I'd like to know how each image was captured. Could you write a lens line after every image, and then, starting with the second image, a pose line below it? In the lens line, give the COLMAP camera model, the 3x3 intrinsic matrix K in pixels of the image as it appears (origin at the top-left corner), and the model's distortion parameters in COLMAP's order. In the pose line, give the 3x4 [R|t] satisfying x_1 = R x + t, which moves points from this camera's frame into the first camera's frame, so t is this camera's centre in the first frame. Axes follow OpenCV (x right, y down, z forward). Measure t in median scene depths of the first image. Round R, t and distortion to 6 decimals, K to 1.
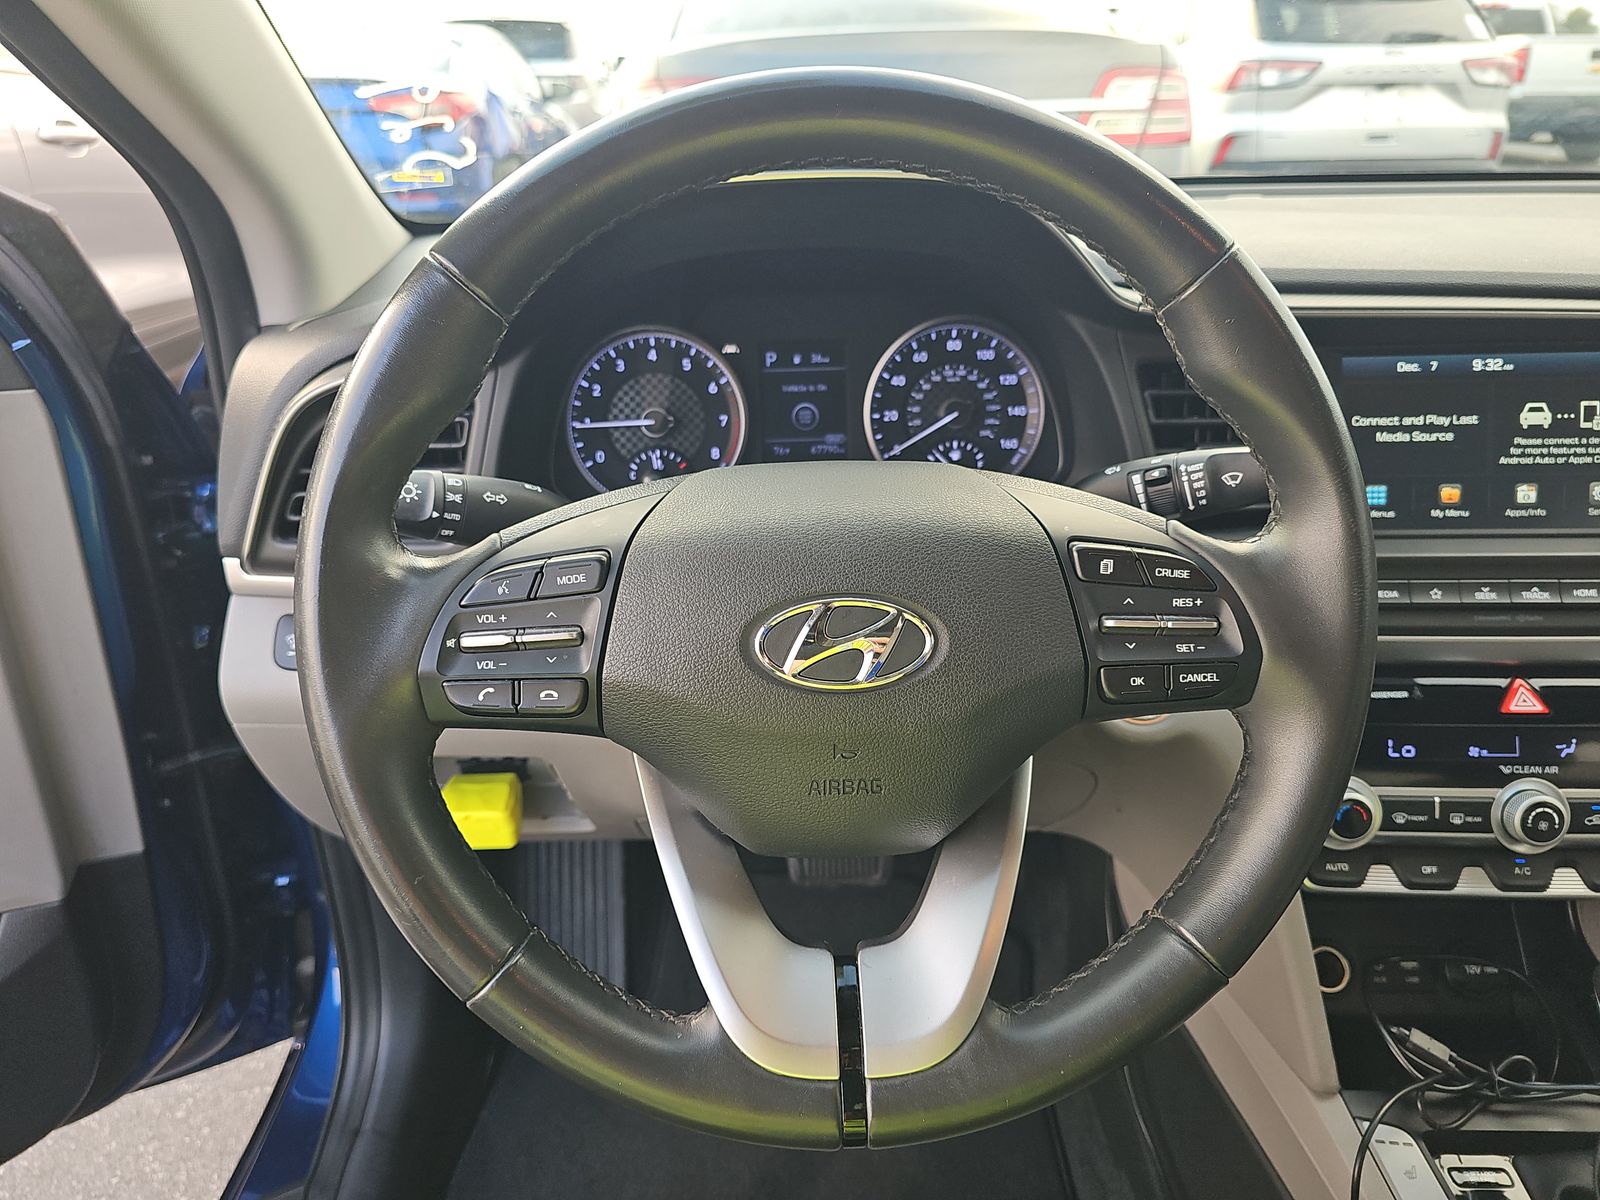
lens RADIAL K [[1041.5, 0, 811.1], [0, 1041.5, 606.9], [0, 0, 1]] dist [-0.005087, 0.000385]
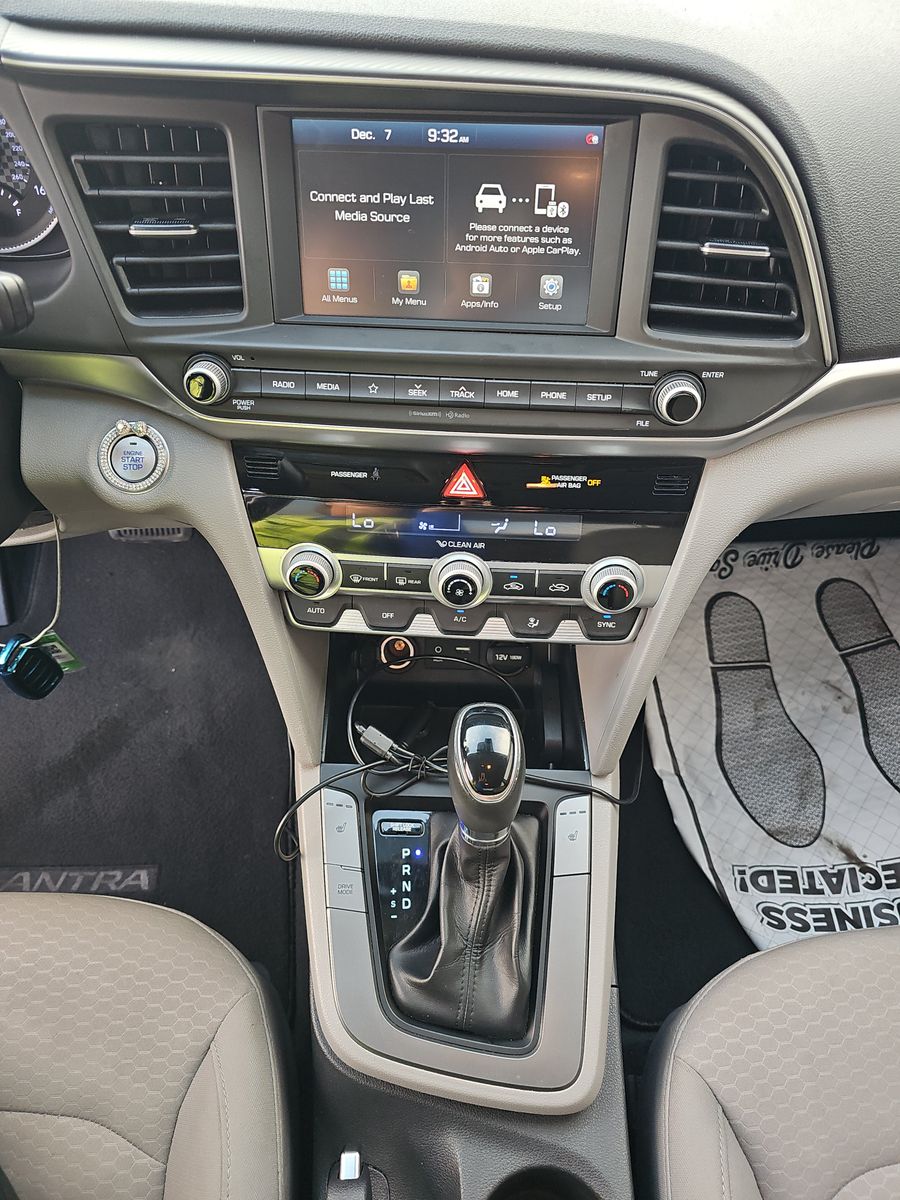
lens RADIAL K [[781.1, 0, 447.8], [0, 781.1, 597.9], [0, 0, 1]] dist [-0.005087, 0.000385]
pose [[0.999344, 0.015730, 0.032611, 0.632985], [-0.028394, 0.899349, 0.436308, -0.163608], [-0.022465, -0.436948, 0.899206, 0.190162]]
